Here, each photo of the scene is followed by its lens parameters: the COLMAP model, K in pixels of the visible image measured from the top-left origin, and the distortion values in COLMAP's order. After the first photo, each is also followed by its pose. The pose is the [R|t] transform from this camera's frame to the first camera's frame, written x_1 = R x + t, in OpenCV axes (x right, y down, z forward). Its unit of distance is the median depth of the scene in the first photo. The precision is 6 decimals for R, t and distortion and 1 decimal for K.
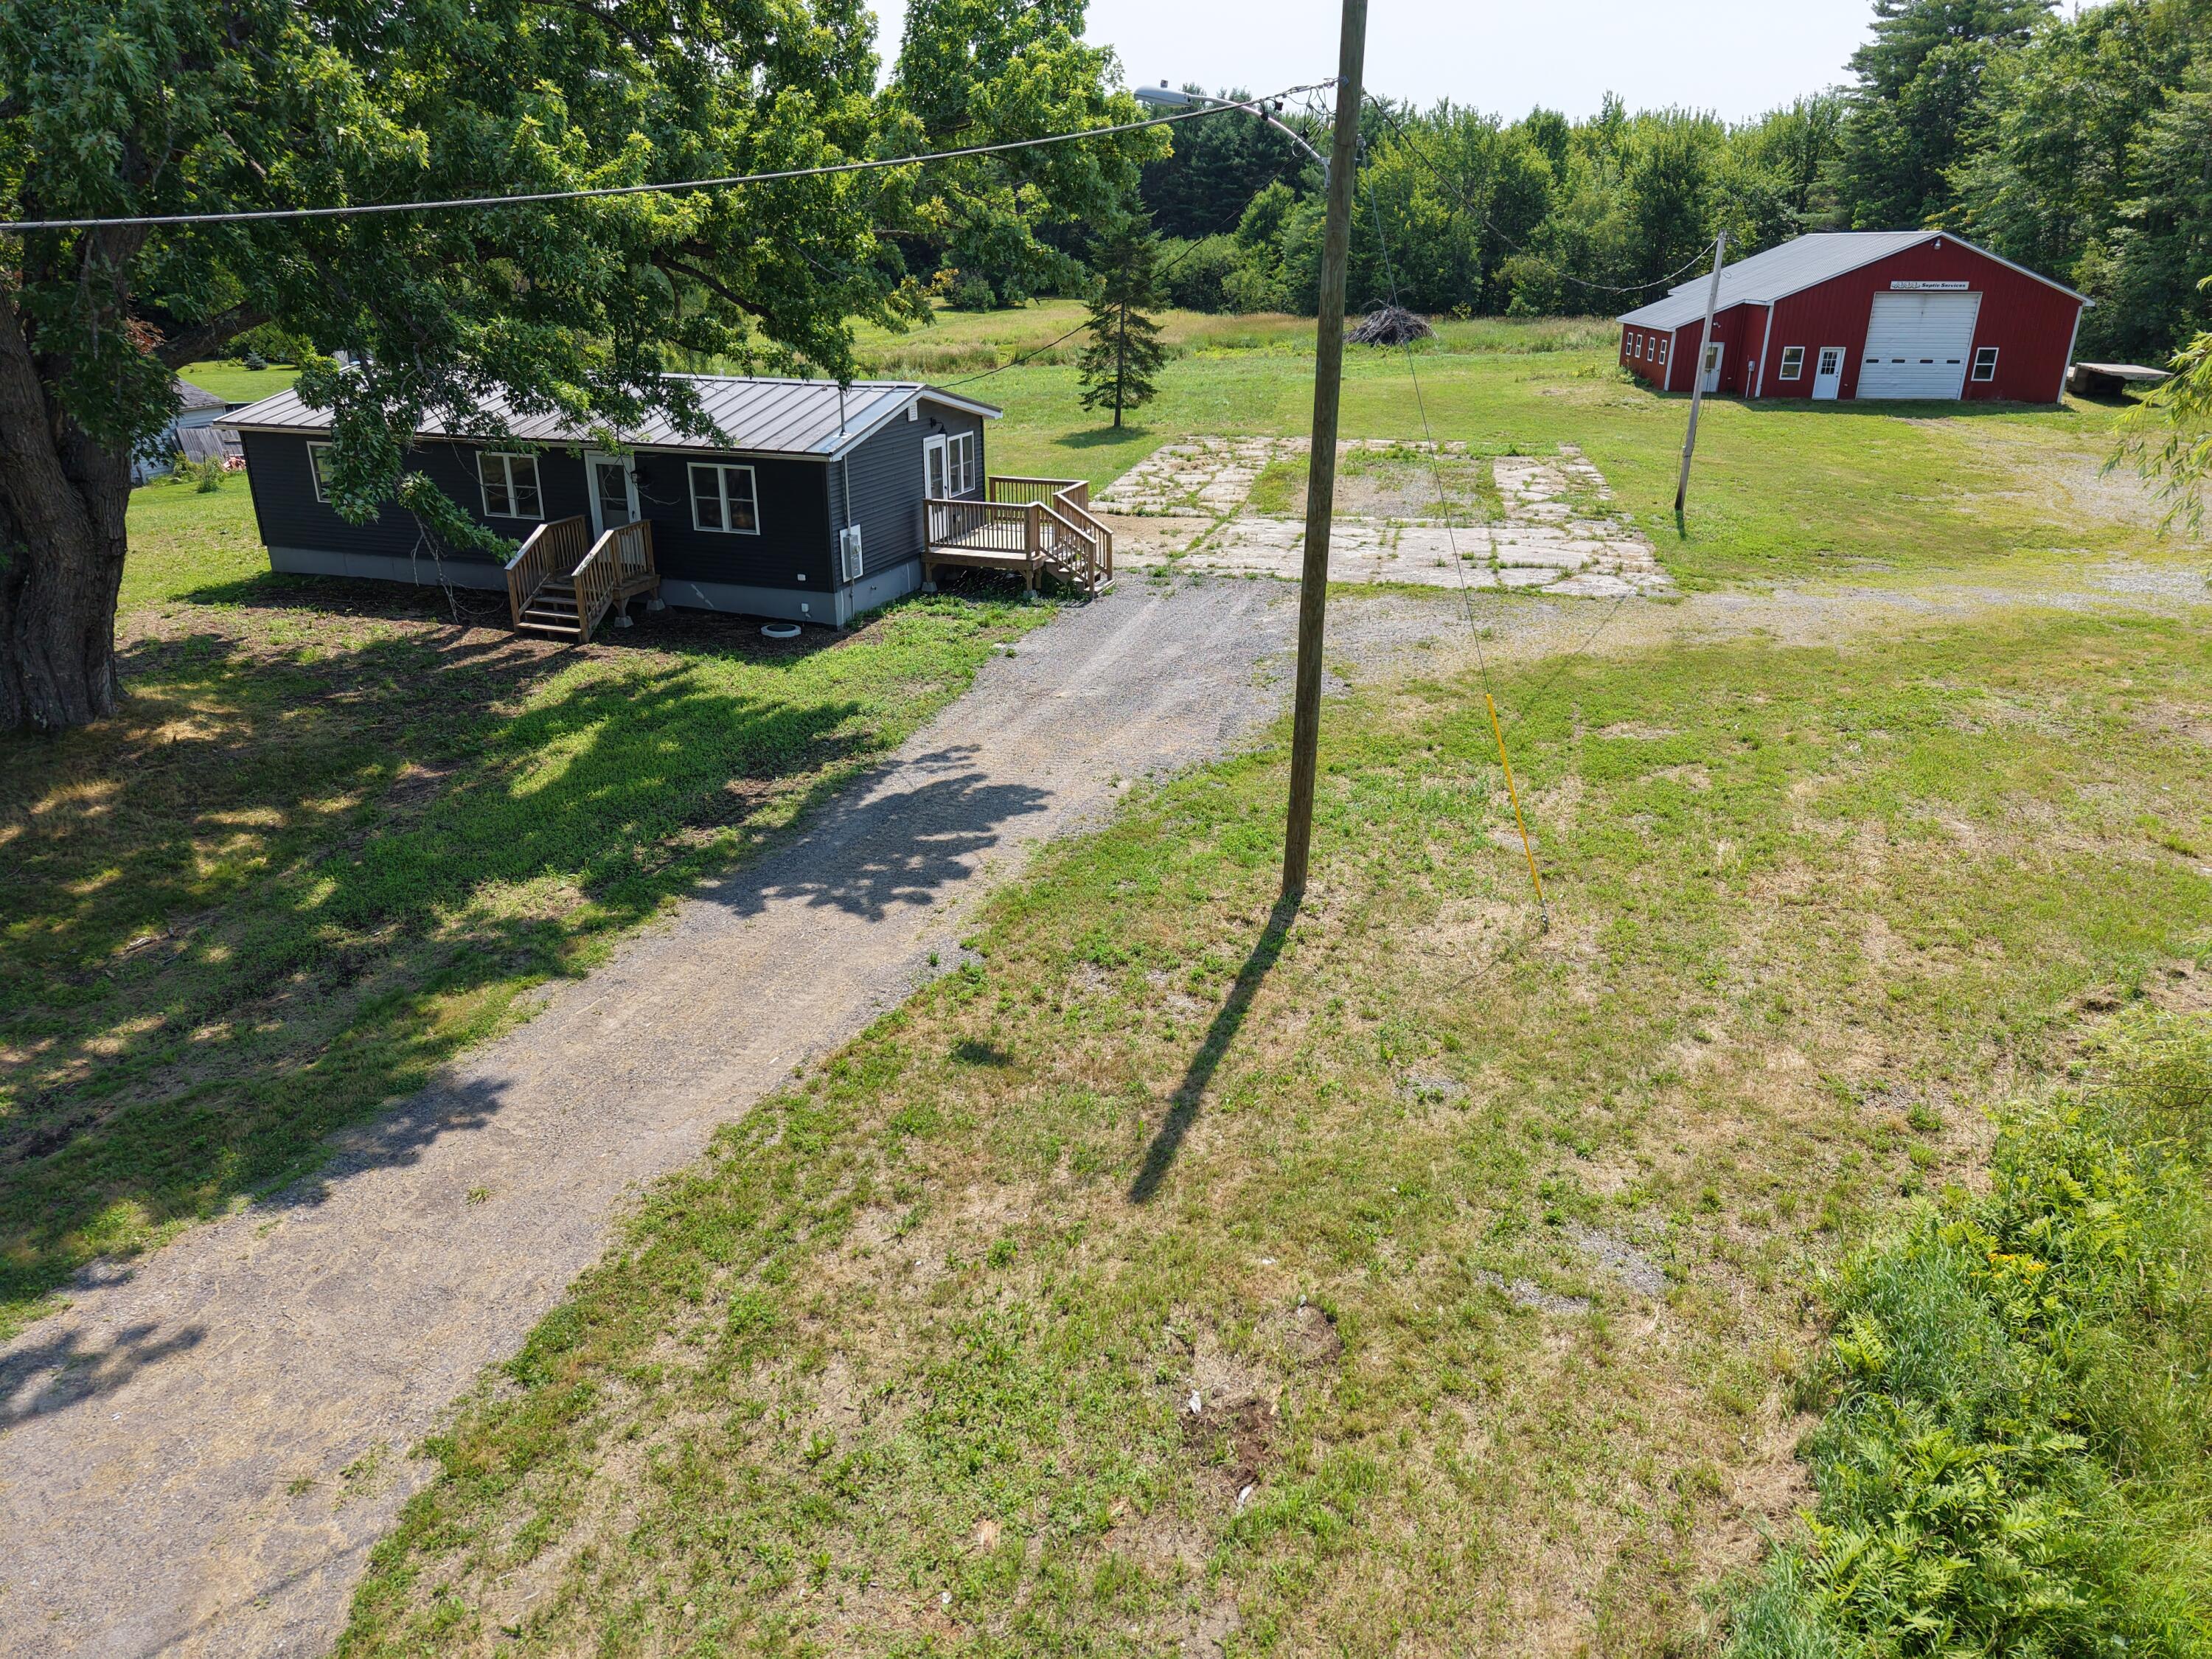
lens RADIAL K [[1486.4, 0, 1106.0], [0, 1486.4, 829.5], [0, 0, 1]] dist [0.004067, -0.003042]
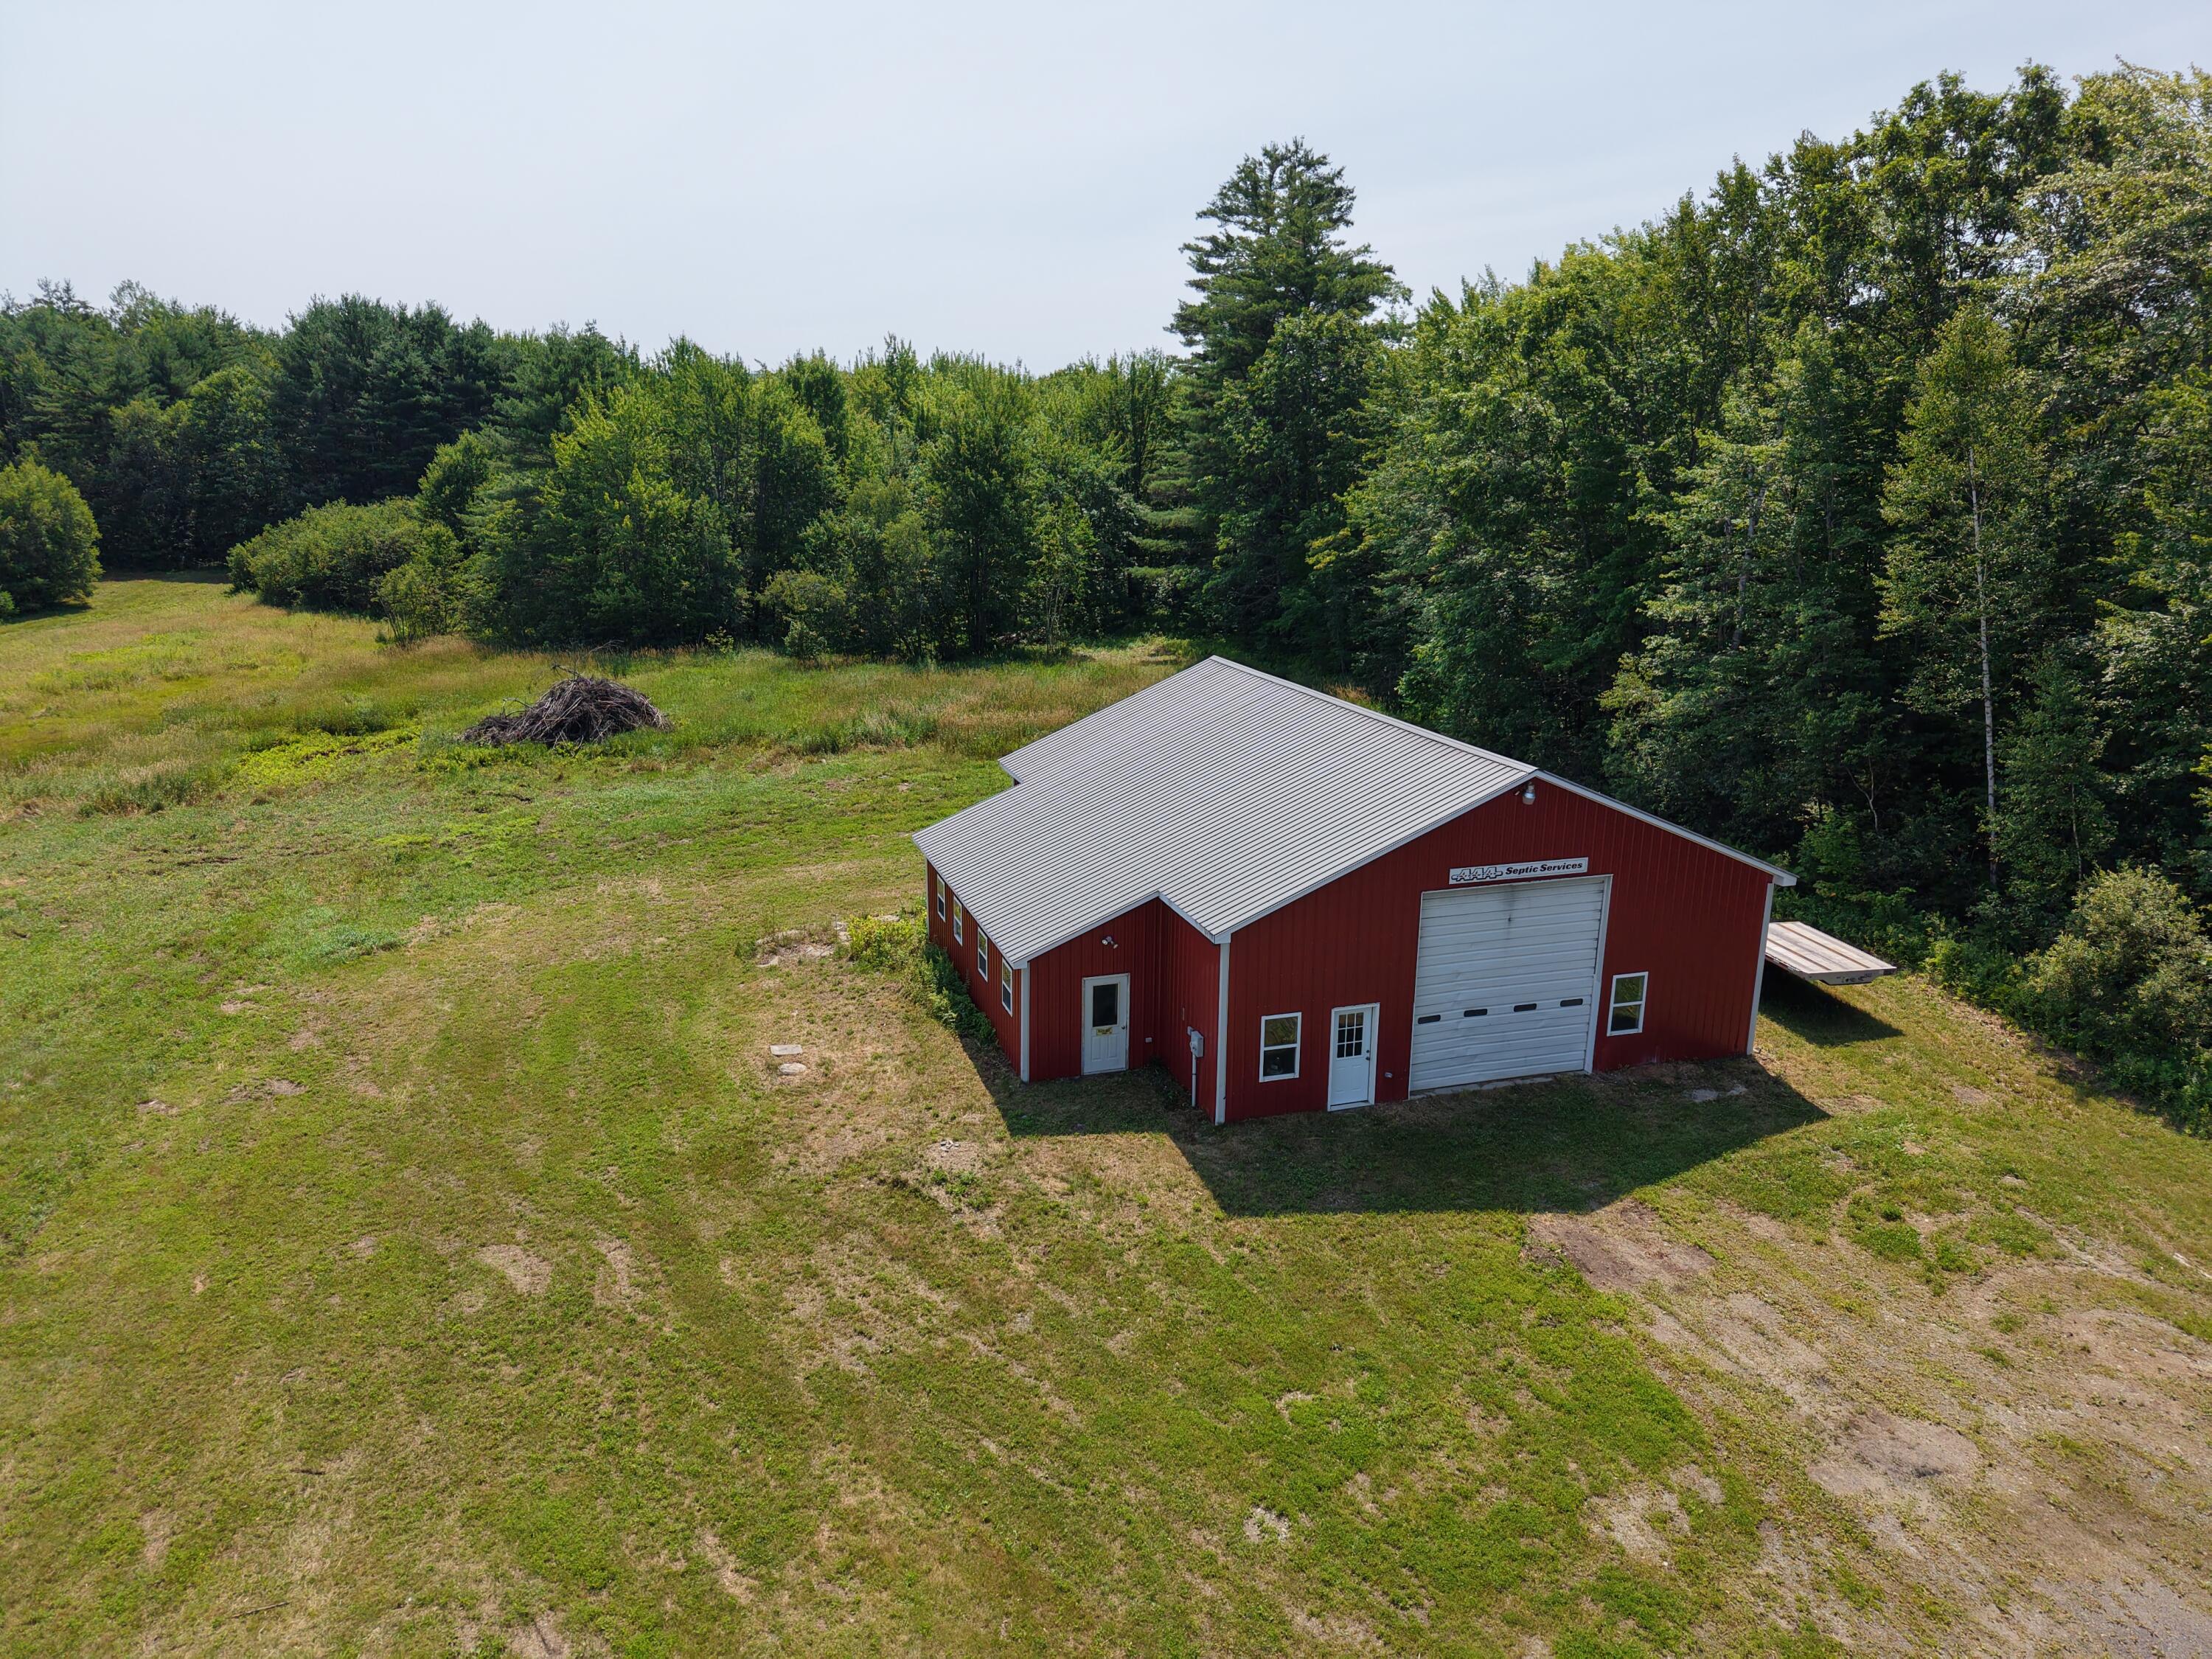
lens RADIAL K [[1450.9, 0, 1112.0], [0, 1450.9, 841.2], [0, 0, 1]] dist [0.021745, -0.002156]
pose [[0.913139, -0.101808, 0.394730, 0.672950], [0.140987, 0.987428, -0.071472, -0.953656], [-0.382491, 0.120916, 0.916013, 1.657802]]
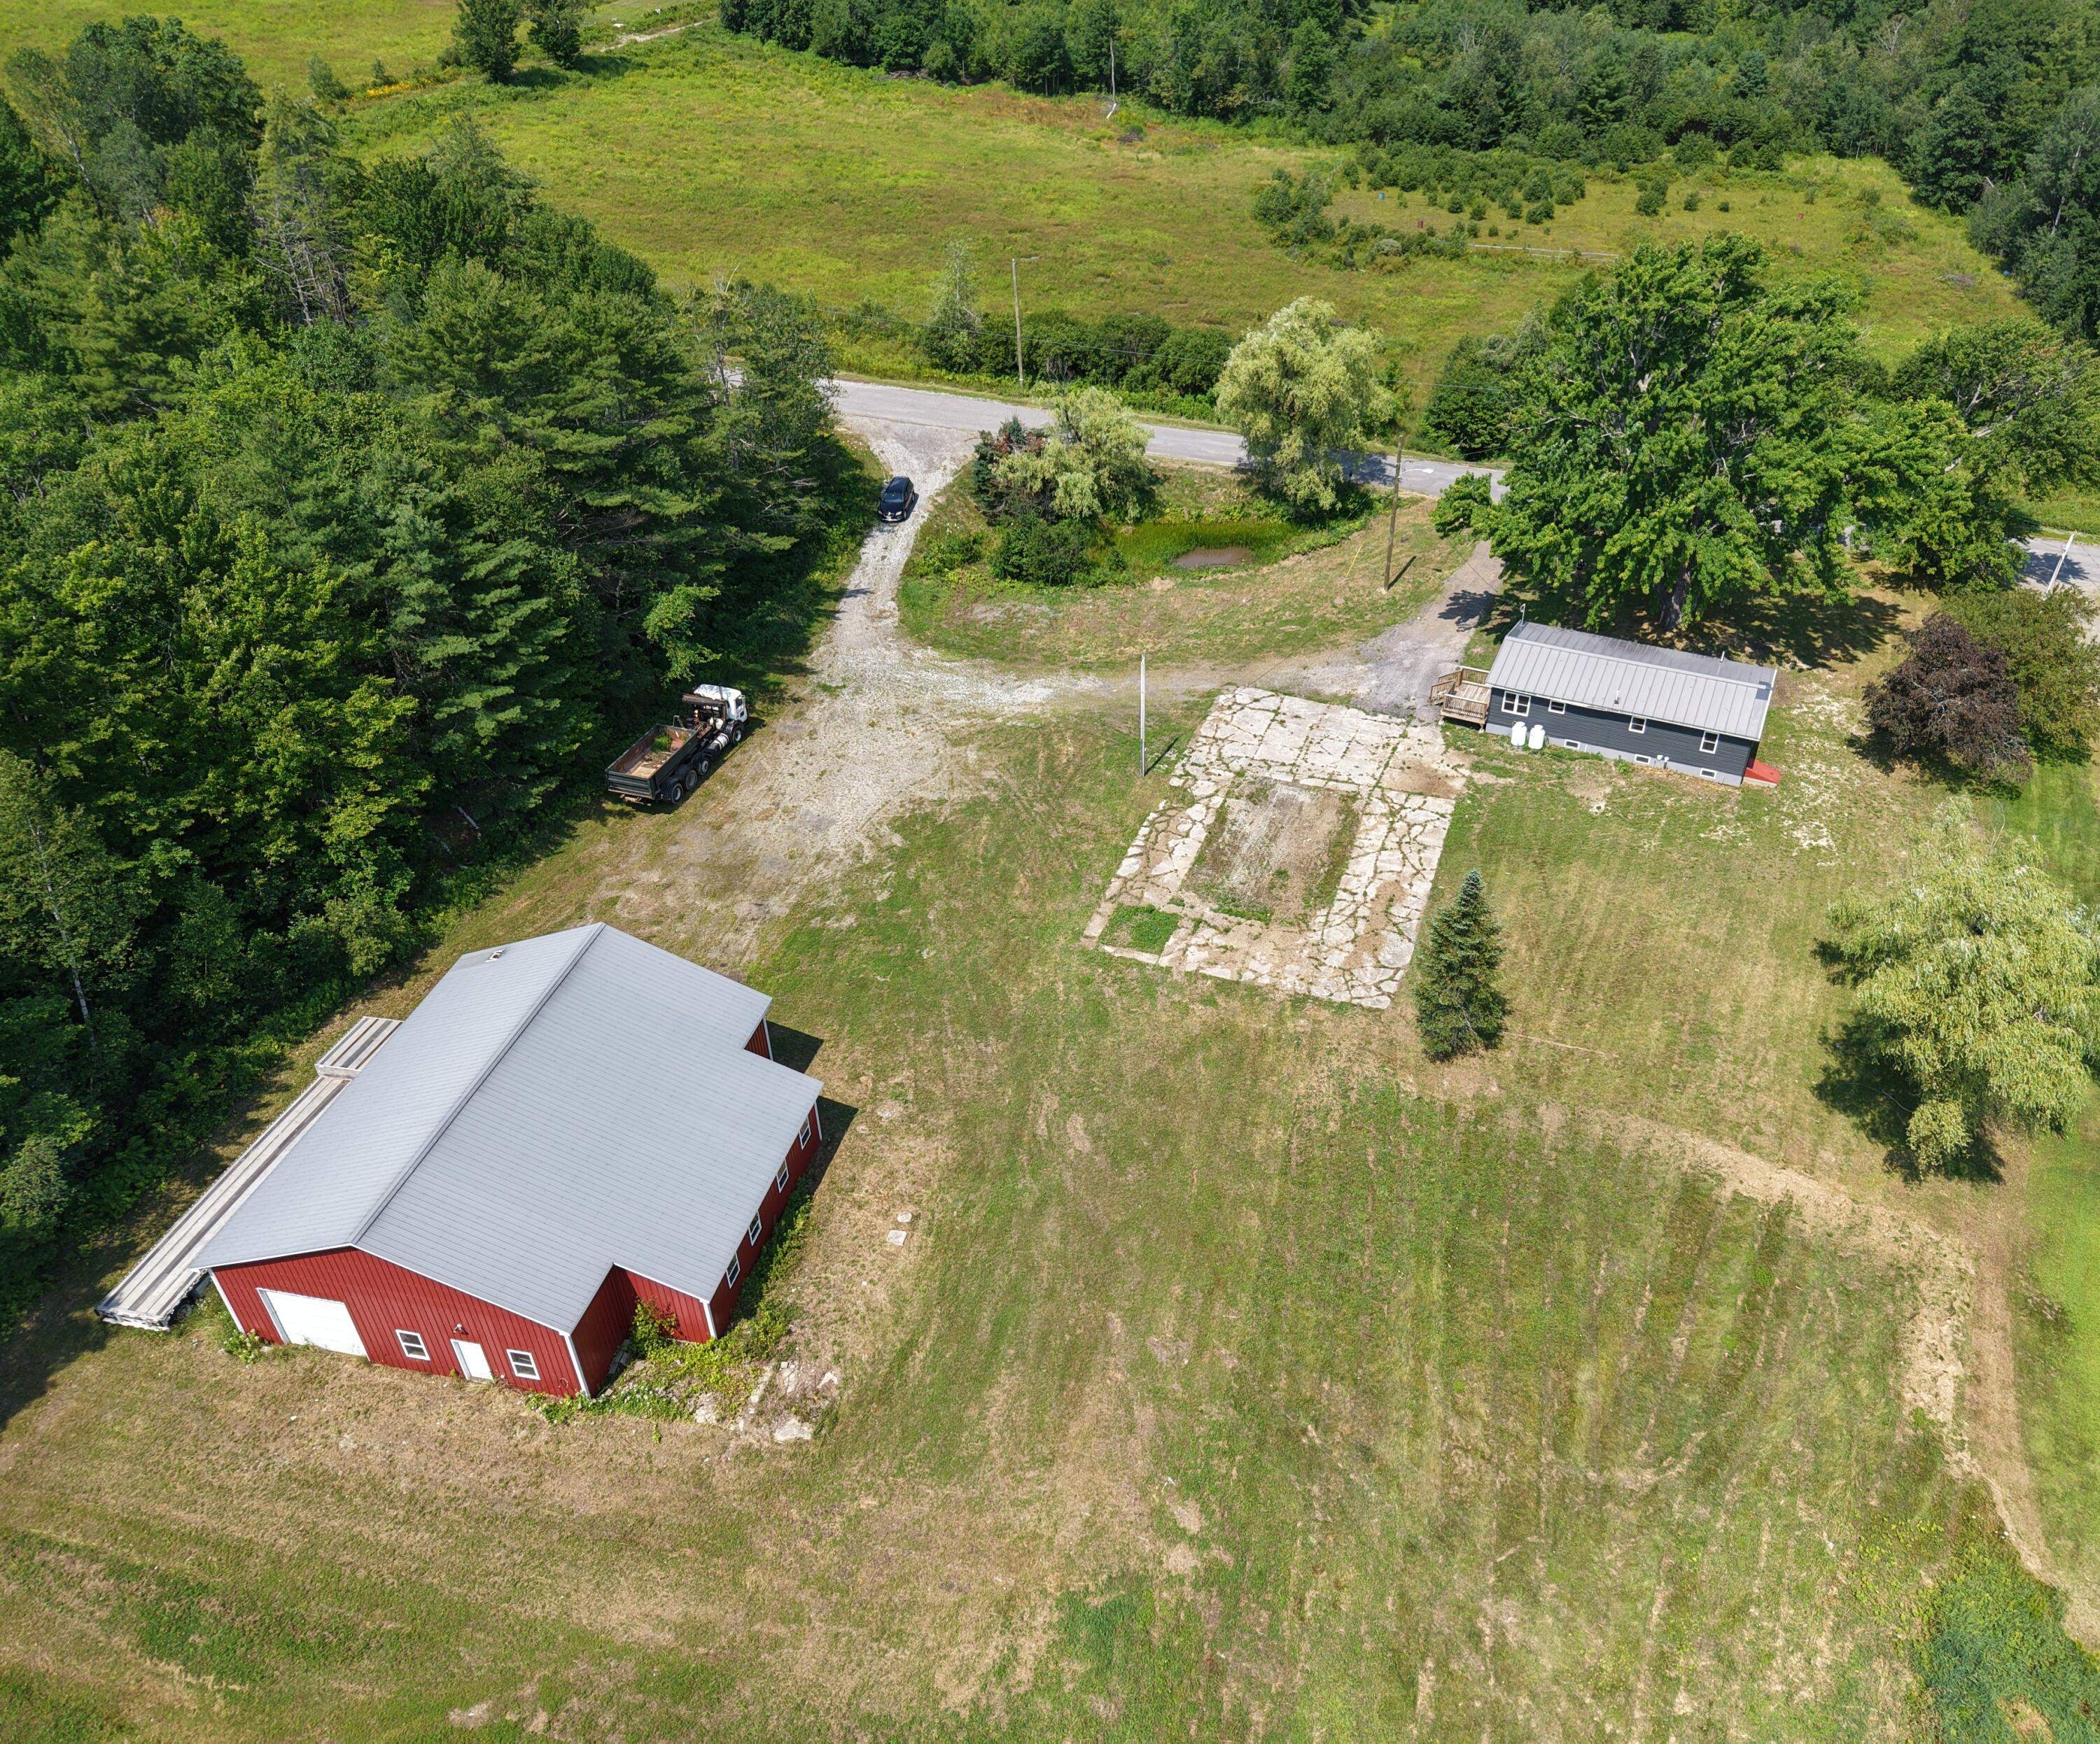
lens RADIAL K [[1607.4, 0, 1150.3], [0, 1607.4, 868.8], [0, 0, 1]] dist [0.021771, -0.006947]
pose [[-0.994220, -0.074681, 0.077132, 0.359714], [0.024433, 0.542191, 0.839900, -3.397005], [-0.104545, 0.836930, -0.537232, 3.964771]]
